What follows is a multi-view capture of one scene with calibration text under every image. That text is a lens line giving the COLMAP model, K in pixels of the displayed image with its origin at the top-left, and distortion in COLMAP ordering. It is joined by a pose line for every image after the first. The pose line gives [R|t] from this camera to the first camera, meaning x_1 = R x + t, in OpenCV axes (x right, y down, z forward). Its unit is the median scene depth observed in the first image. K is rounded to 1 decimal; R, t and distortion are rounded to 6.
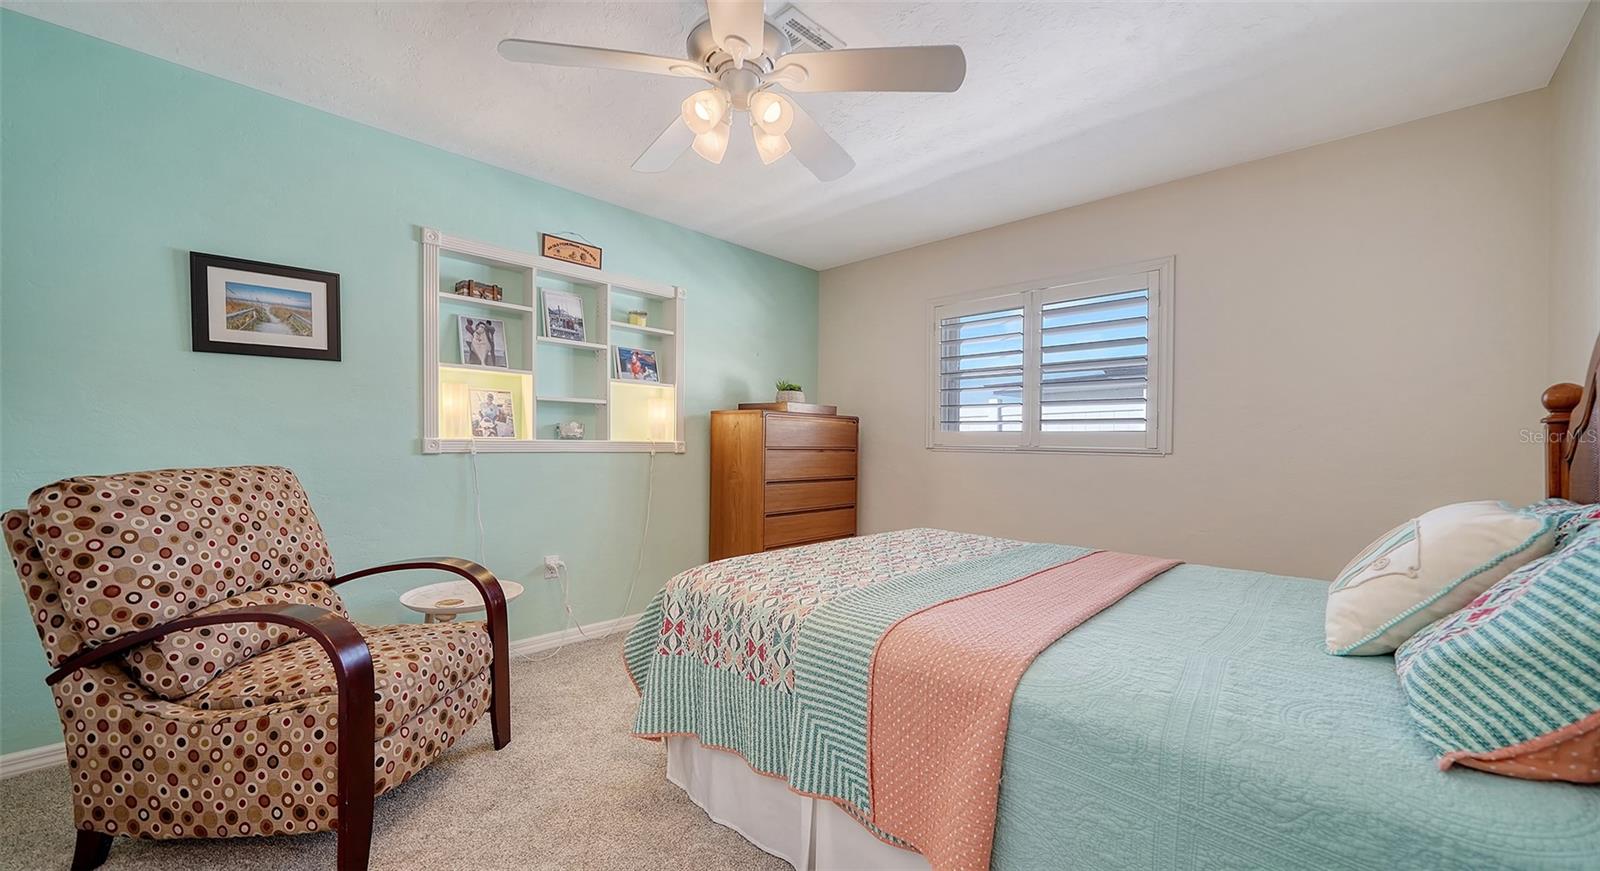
lens RADIAL K [[602.4, 0, 800.0], [0, 602.4, 452.9], [0, 0, 1]] dist [0.000034, 0.000014]
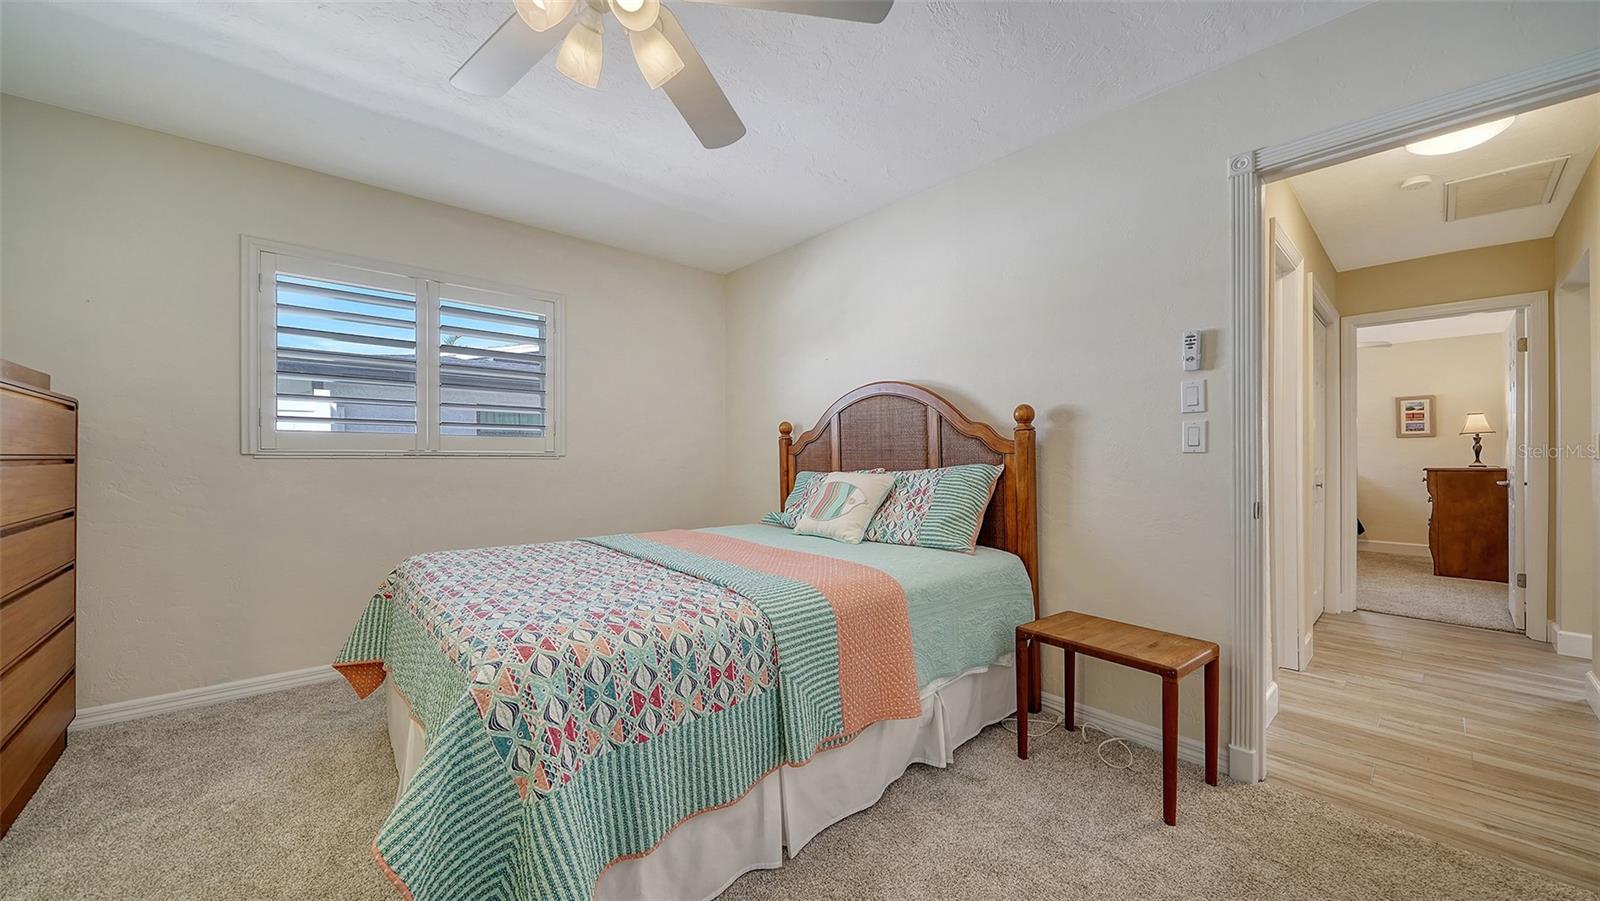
lens RADIAL K [[567.6, 0, 794.5], [0, 567.6, 445.3], [0, 0, 1]] dist [0.000306, -0.000030]
pose [[0.075238, 0.003667, 0.997159, -0.890255], [0.014189, 0.999888, -0.004748, -0.011838], [-0.997065, 0.014506, 0.075178, 0.795175]]
